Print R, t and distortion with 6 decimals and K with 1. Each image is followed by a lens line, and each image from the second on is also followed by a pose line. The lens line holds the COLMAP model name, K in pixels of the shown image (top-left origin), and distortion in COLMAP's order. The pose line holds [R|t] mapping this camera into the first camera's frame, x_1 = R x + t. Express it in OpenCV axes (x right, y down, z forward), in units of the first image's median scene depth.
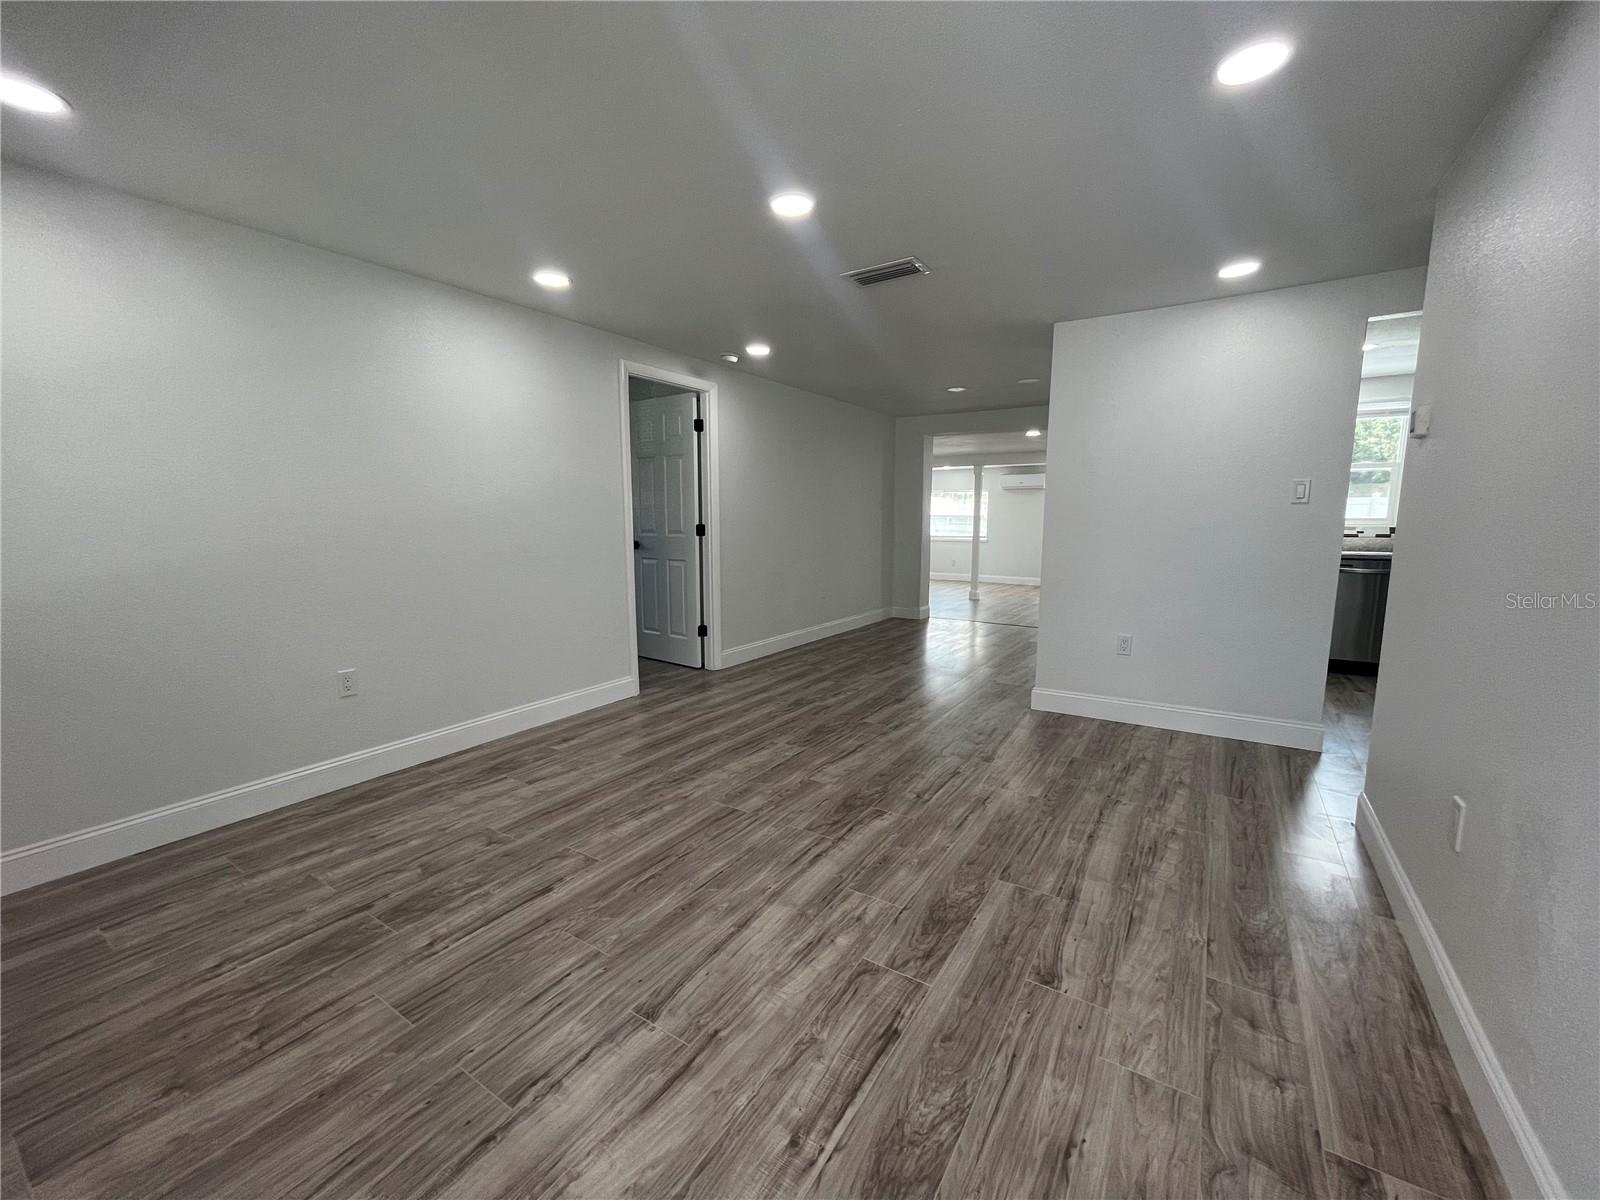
lens RADIAL K [[644.1, 0, 794.0], [0, 644.1, 592.1], [0, 0, 1]] dist [0.002008, 0.000211]
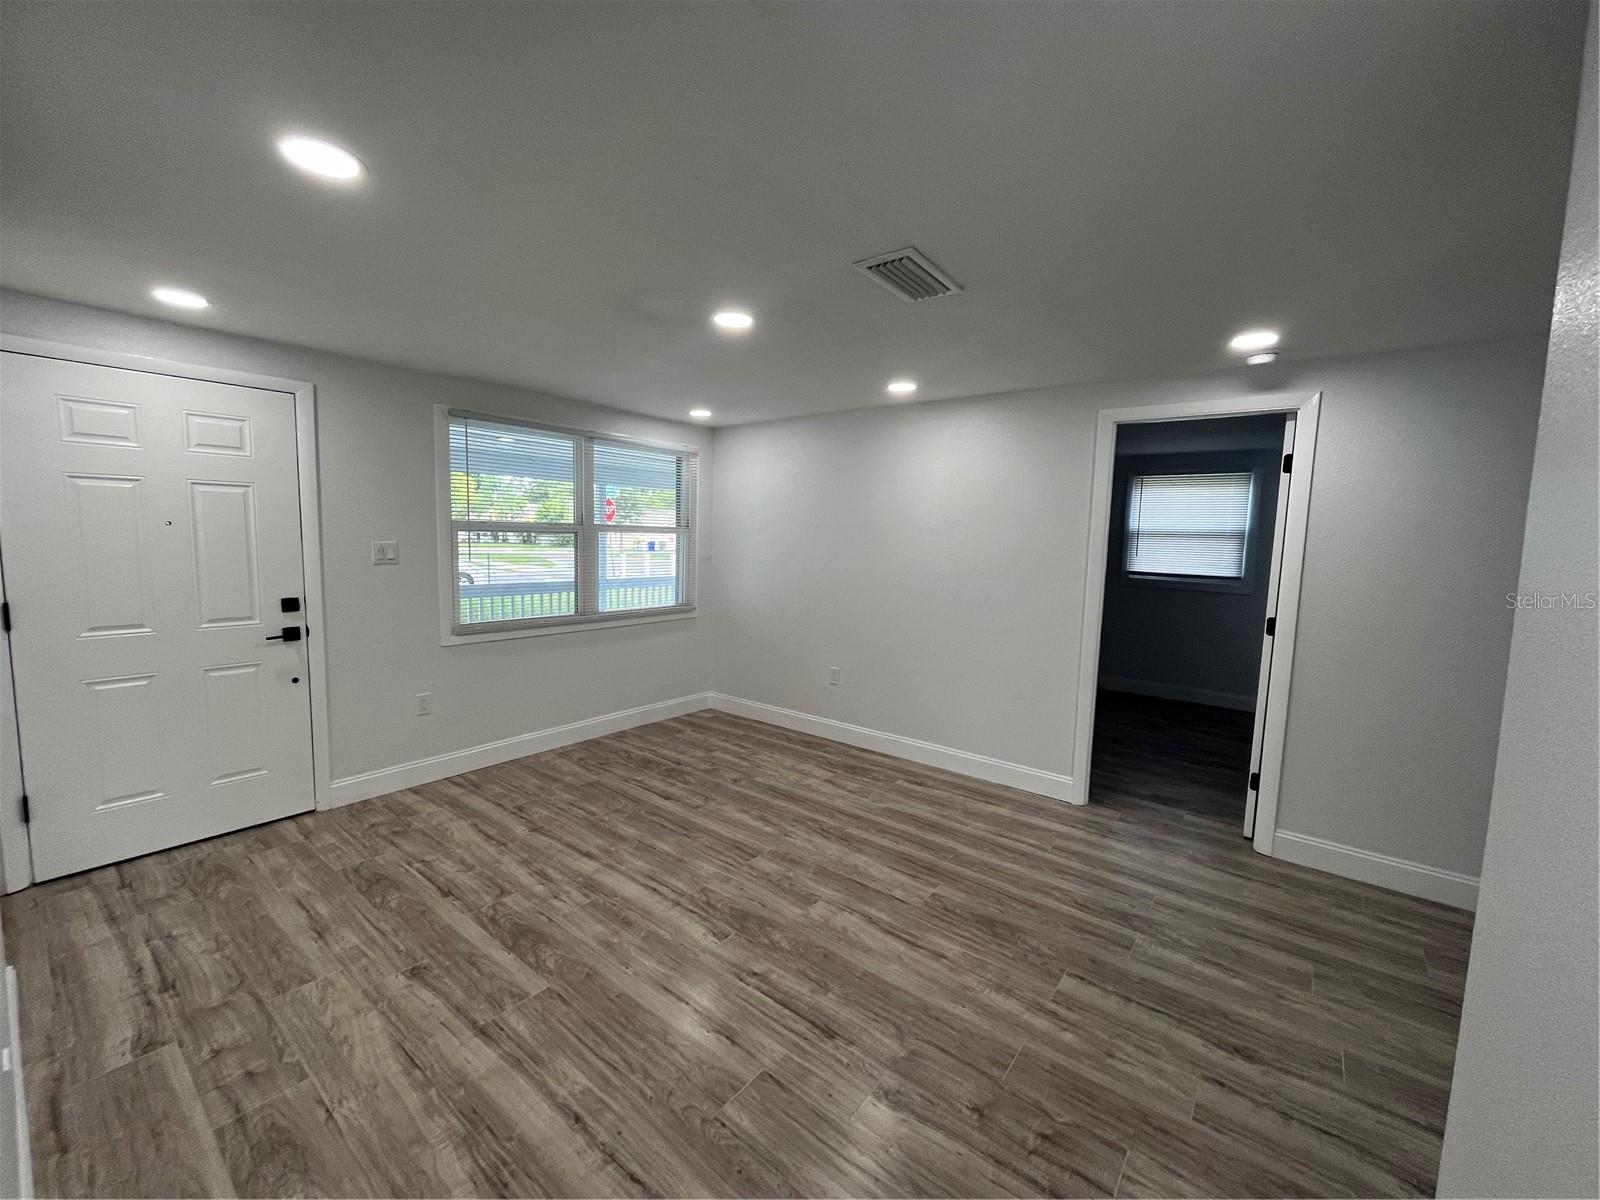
lens RADIAL K [[644.1, 0, 797.5], [0, 644.1, 603.5], [0, 0, 1]] dist [0.002008, 0.000211]
pose [[-0.085653, 0.106699, -0.990595, 1.056895], [-0.147809, 0.981886, 0.118541, -0.252854], [0.985300, 0.156572, -0.068331, 1.206549]]
